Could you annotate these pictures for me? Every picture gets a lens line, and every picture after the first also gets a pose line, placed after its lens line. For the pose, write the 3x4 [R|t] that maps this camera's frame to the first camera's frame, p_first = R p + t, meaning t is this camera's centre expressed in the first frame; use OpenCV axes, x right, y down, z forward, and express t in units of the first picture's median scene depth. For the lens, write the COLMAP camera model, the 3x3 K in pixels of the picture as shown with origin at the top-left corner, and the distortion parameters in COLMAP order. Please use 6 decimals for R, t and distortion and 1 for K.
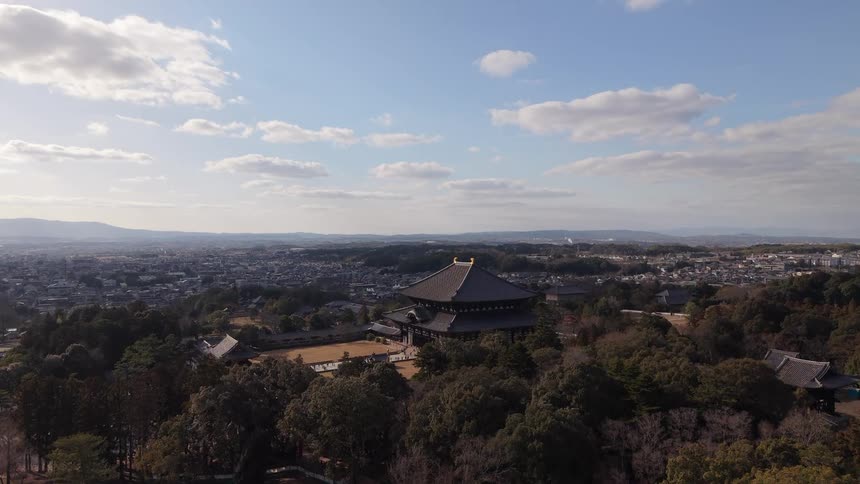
lens RADIAL K [[615.6, 0, 430.0], [0, 615.6, 242.0], [0, 0, 1]] dist [0.049120, -0.061748]
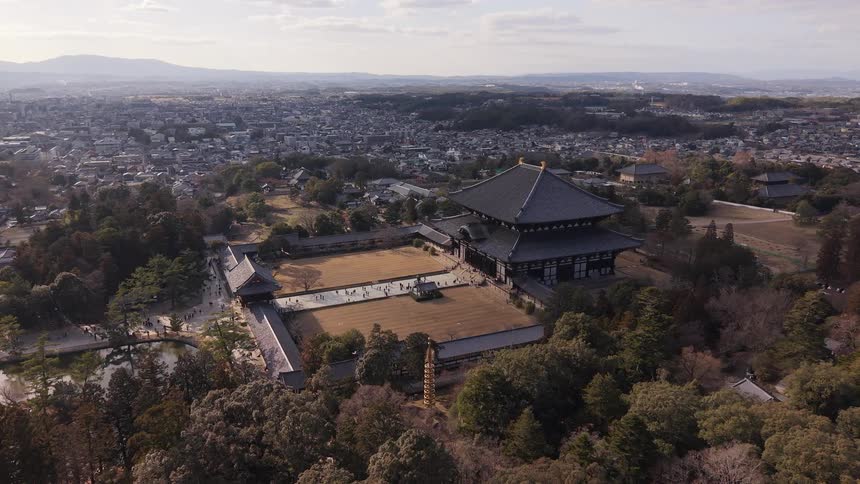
lens RADIAL K [[615.6, 0, 430.0], [0, 615.6, 242.0], [0, 0, 1]] dist [0.049120, -0.061748]
pose [[0.995737, 0.032101, -0.086469, -0.001361], [-0.009500, 0.968189, 0.250038, -0.022228], [0.091745, -0.248151, 0.964367, 0.058750]]
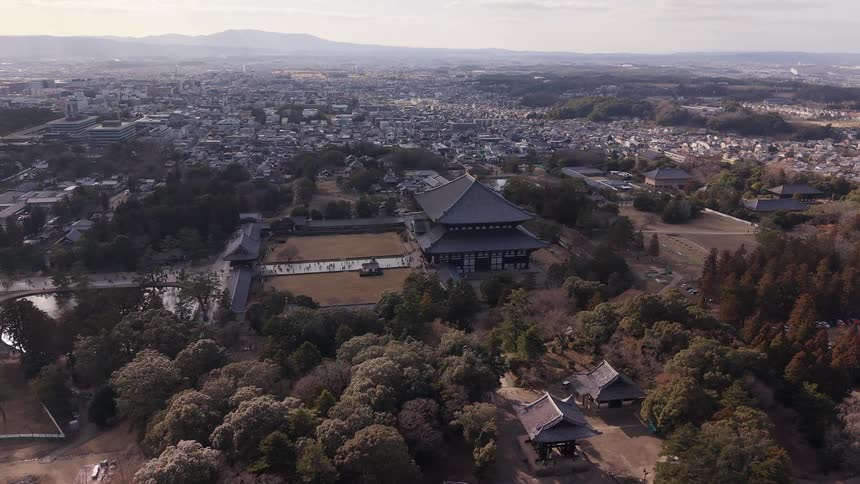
lens RADIAL K [[615.6, 0, 430.0], [0, 615.6, 242.0], [0, 0, 1]] dist [0.049120, -0.061748]
pose [[0.951806, 0.111544, -0.285697, 0.090997], [-0.025341, 0.956936, 0.289192, -0.048090], [0.305652, -0.268015, 0.913644, 0.011565]]
